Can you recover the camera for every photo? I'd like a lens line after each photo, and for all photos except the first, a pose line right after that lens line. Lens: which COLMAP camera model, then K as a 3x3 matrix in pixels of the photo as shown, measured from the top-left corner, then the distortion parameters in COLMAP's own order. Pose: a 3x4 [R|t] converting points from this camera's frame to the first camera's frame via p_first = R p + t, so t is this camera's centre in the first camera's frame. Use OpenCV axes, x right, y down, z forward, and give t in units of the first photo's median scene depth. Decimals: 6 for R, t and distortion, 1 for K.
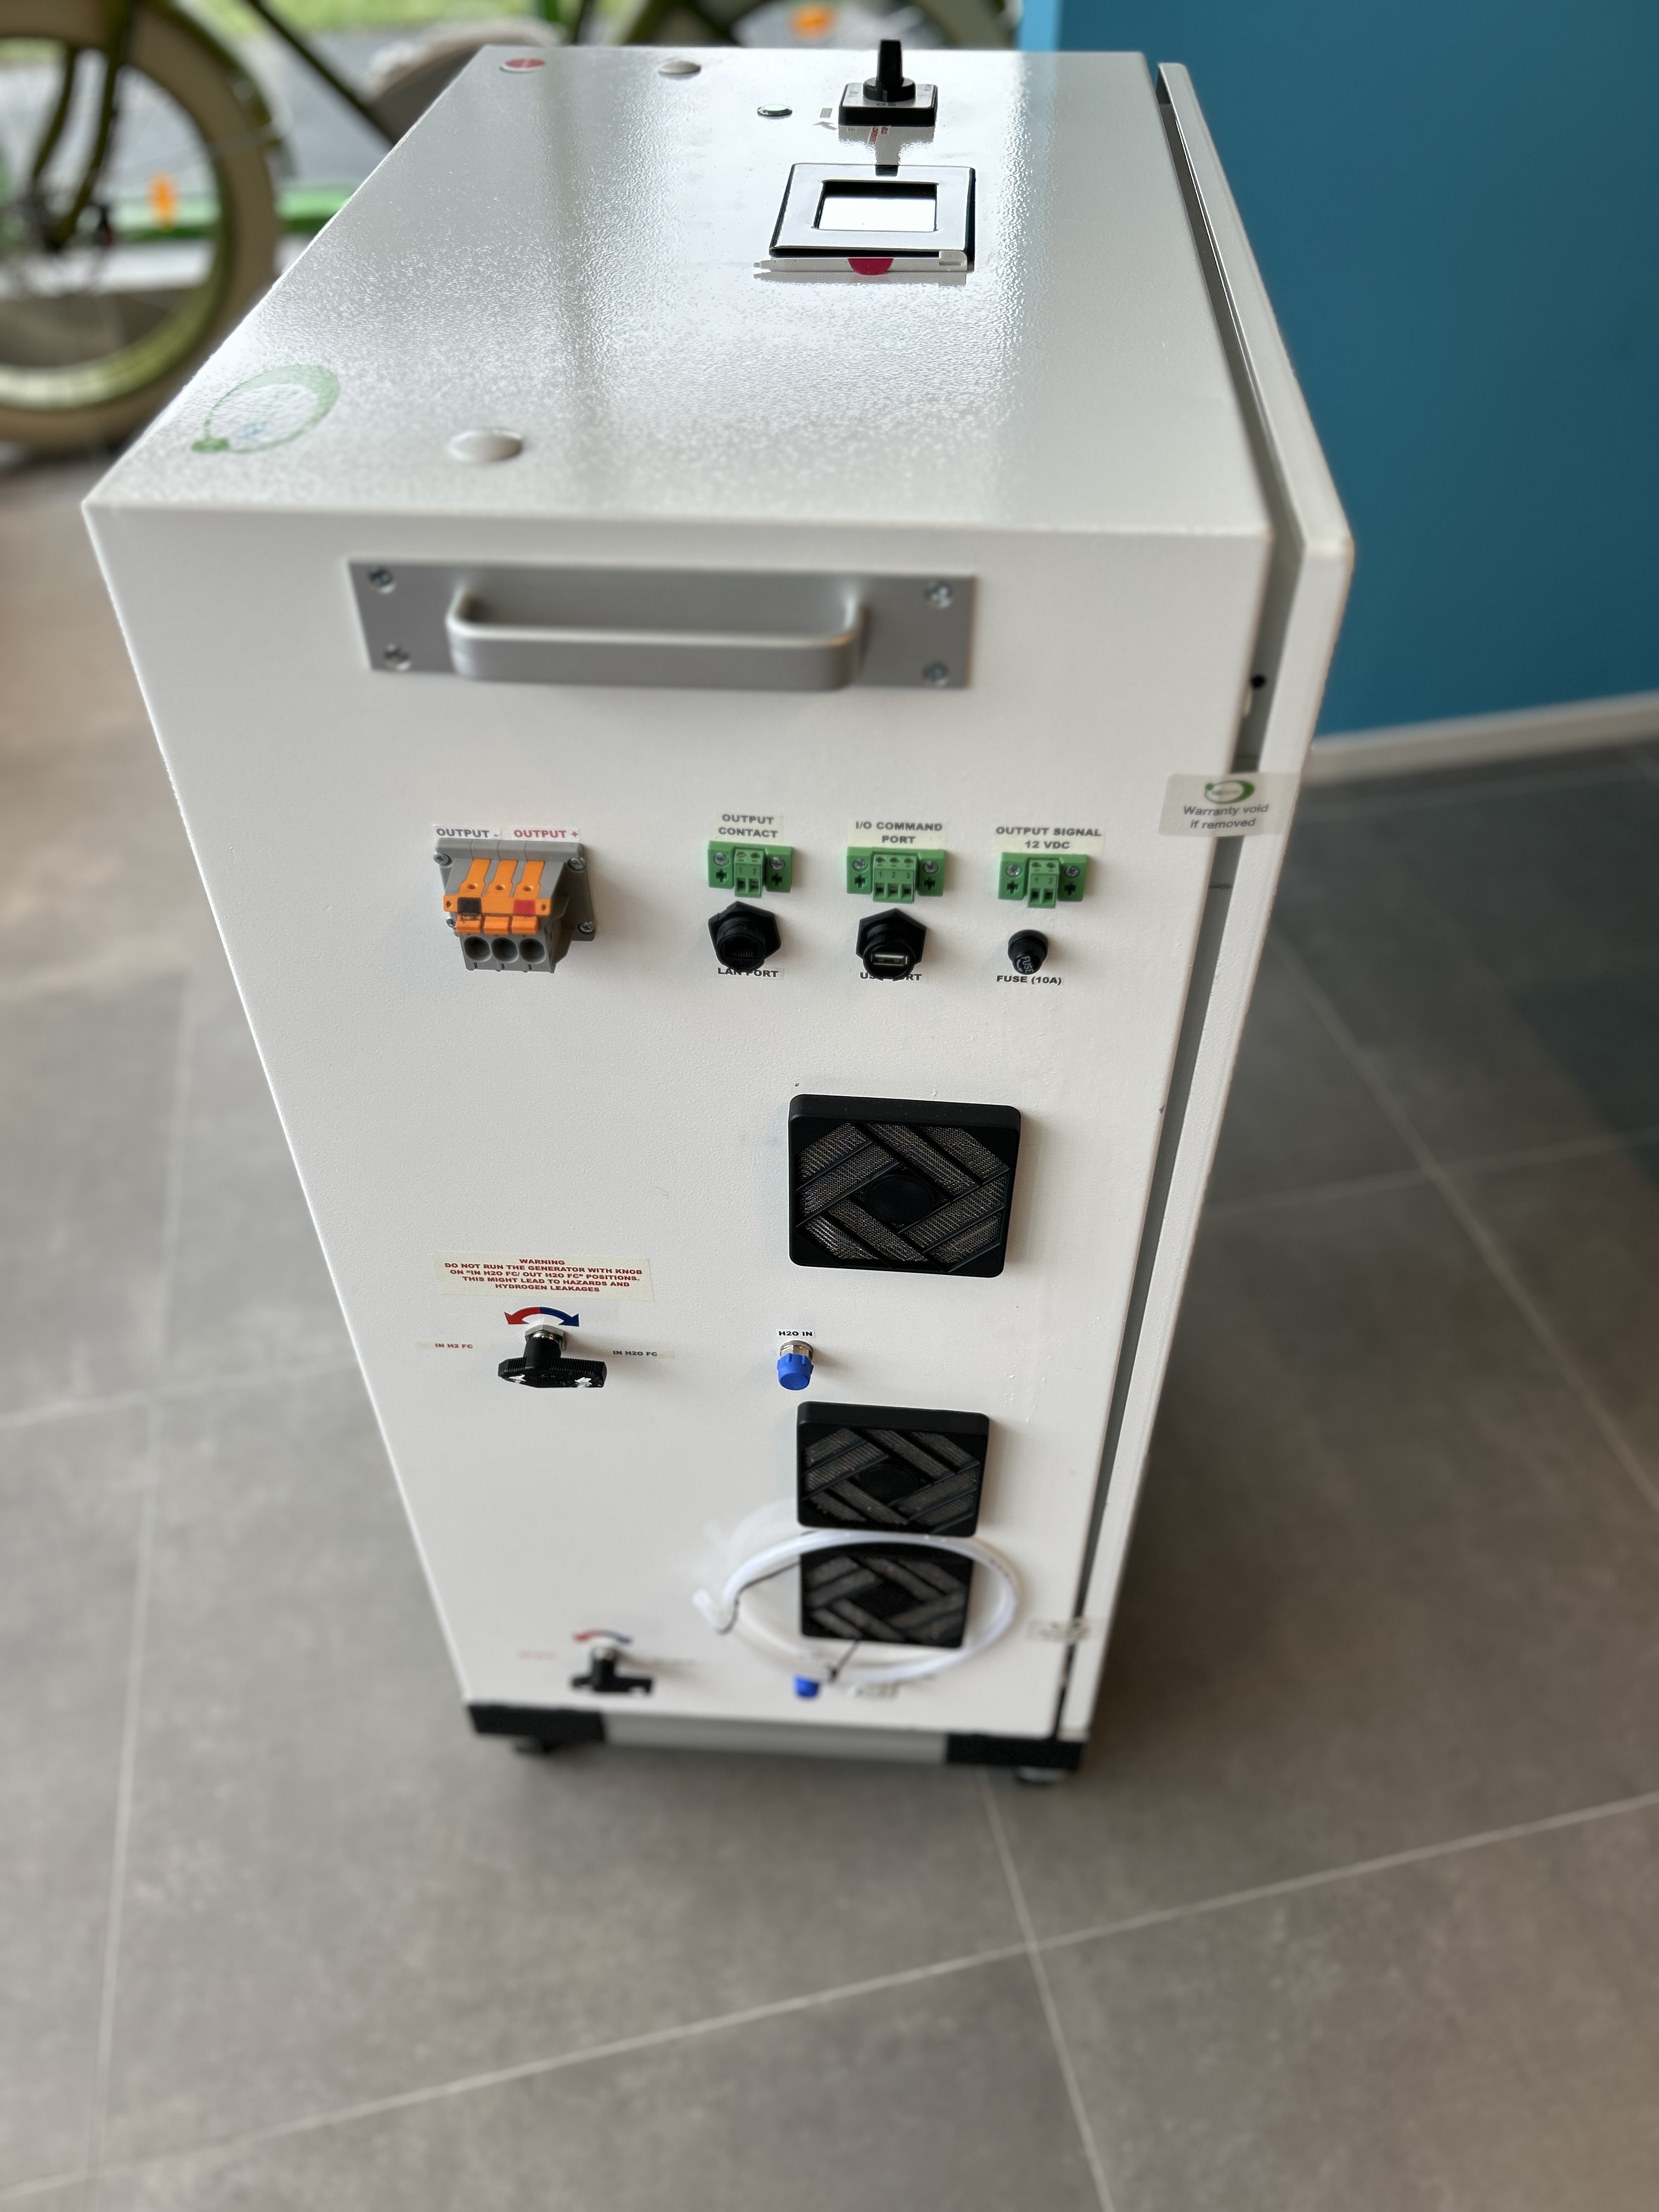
lens RADIAL K [[1661.0, 0, 822.8], [0, 1661.0, 1099.5], [0, 0, 1]] dist [0.019105, -0.031278]
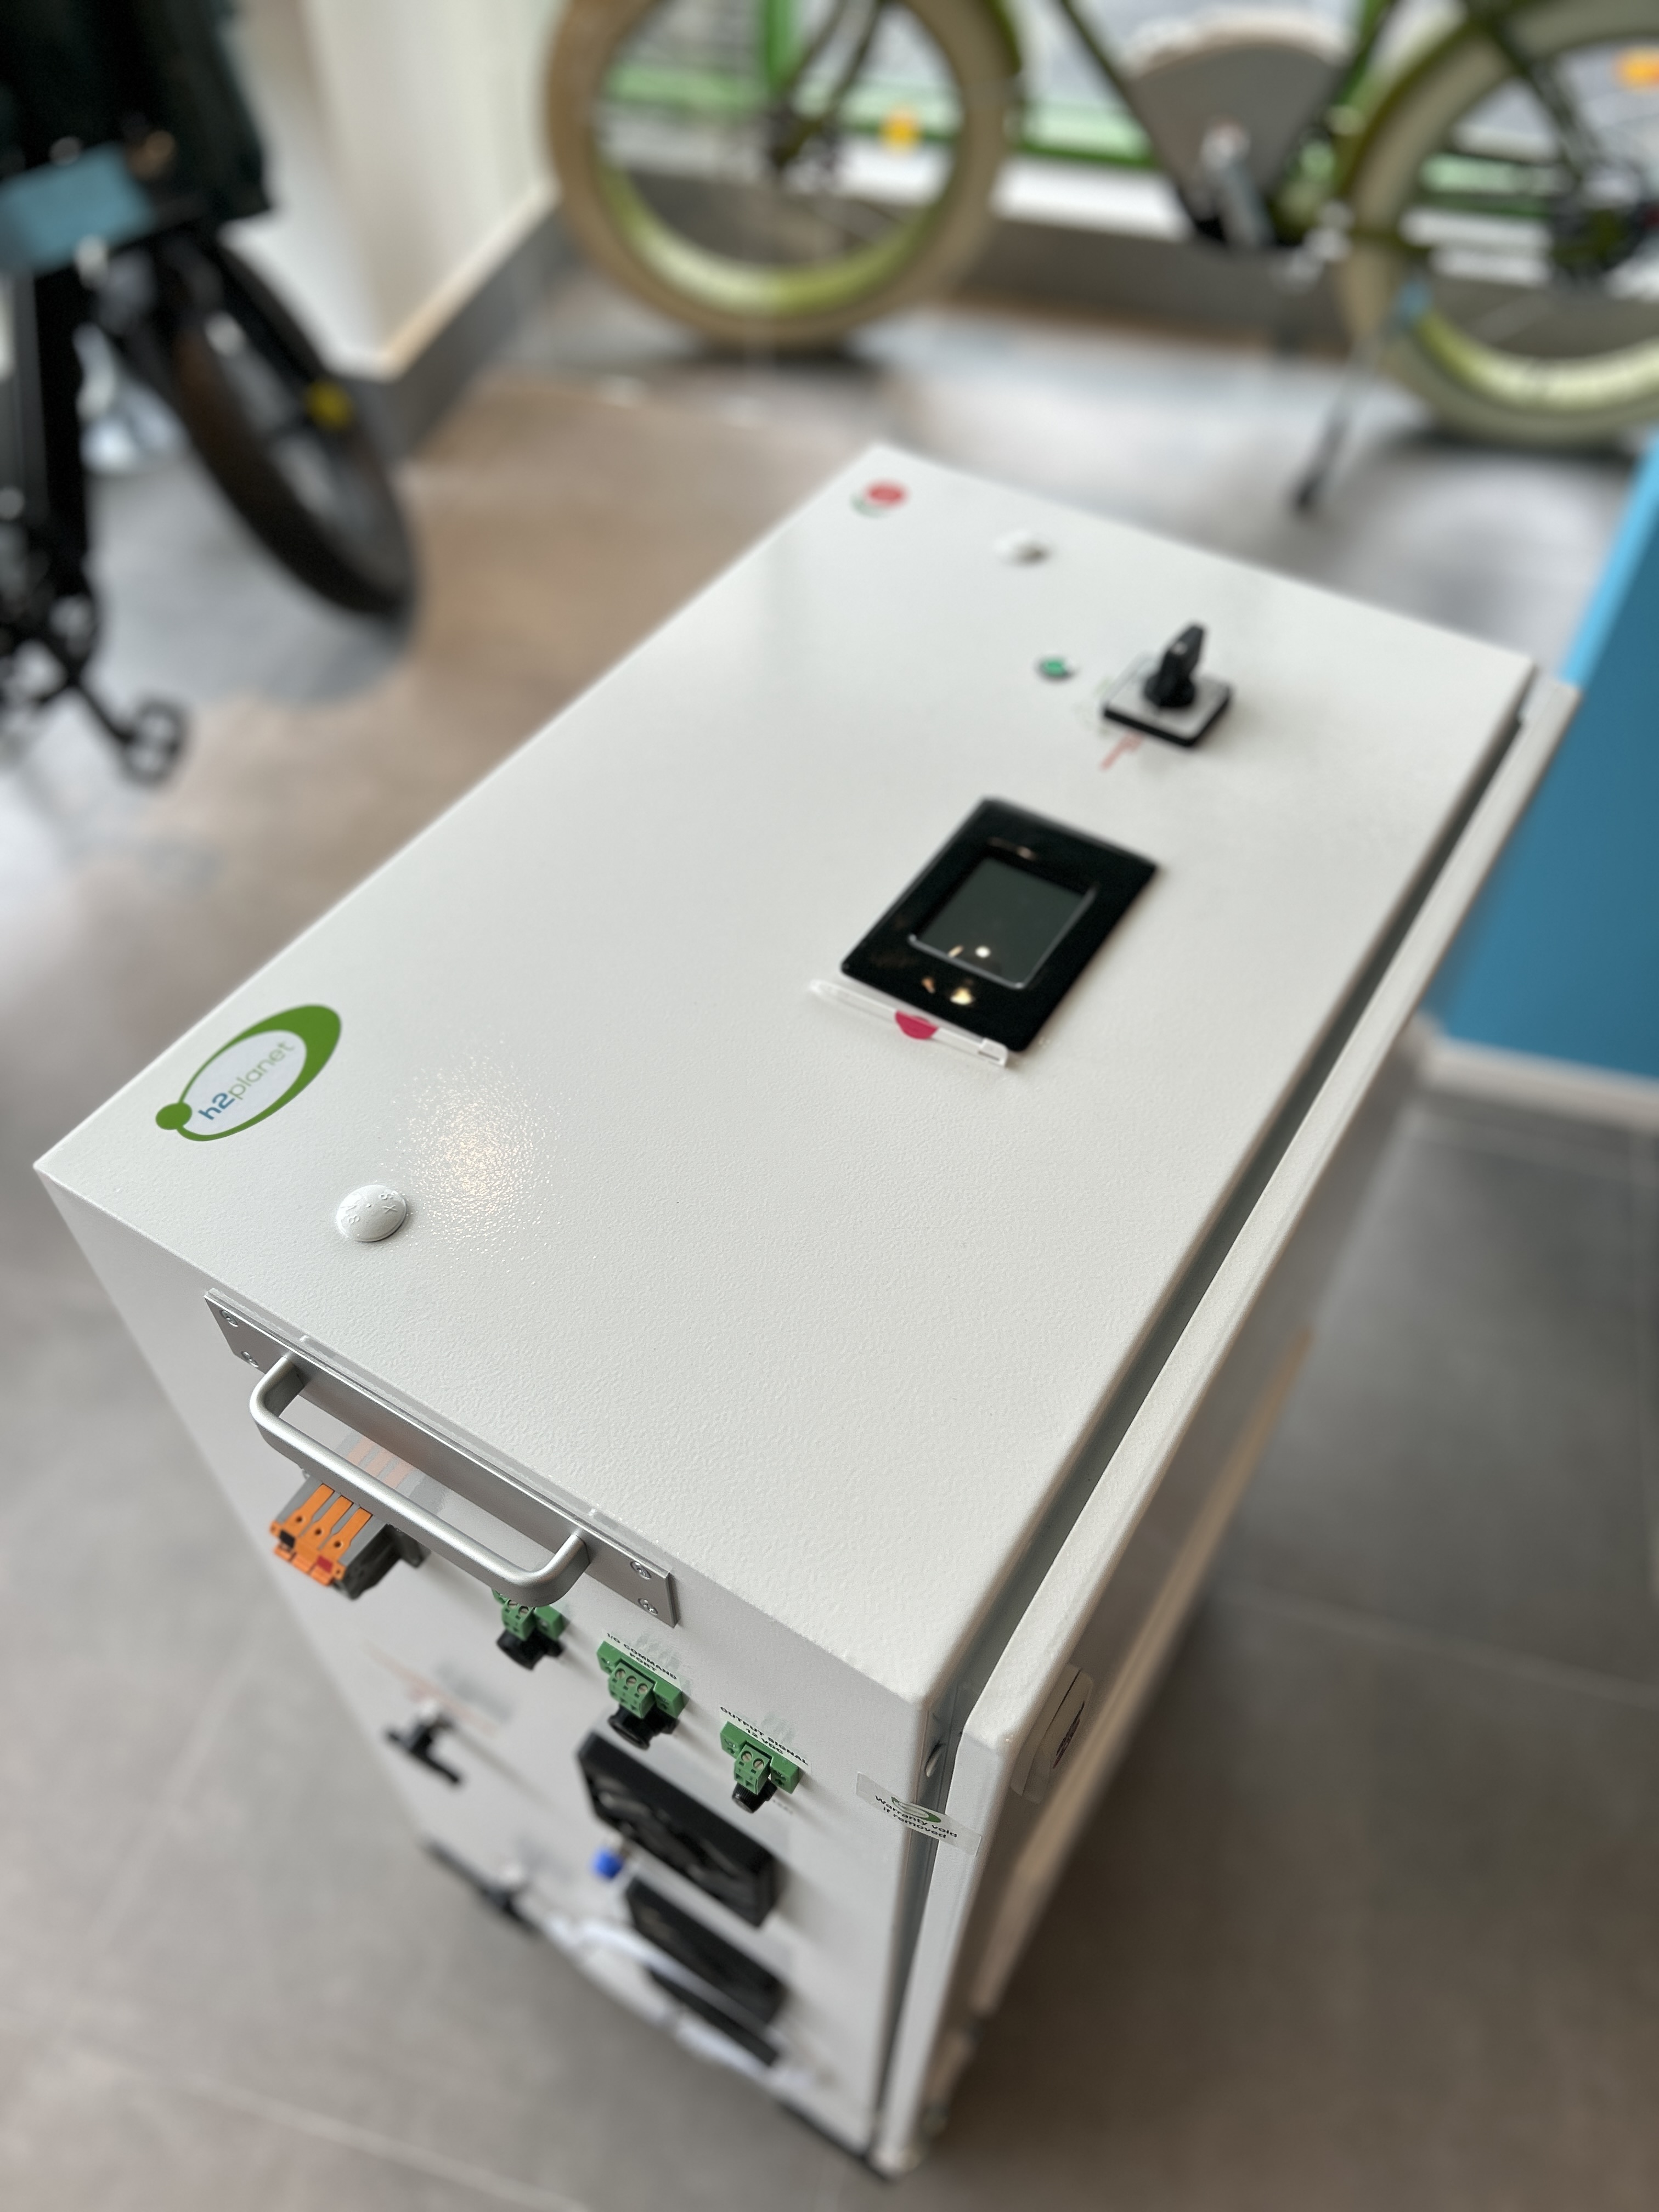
lens RADIAL K [[1661.0, 0, 831.8], [0, 1661.0, 1109.5], [0, 0, 1]] dist [0.019105, -0.031278]
pose [[0.883972, 0.365850, -0.291113, 0.181544], [-0.330101, 0.929317, 0.165537, -0.381735], [0.331098, -0.050233, 0.942258, 0.049777]]
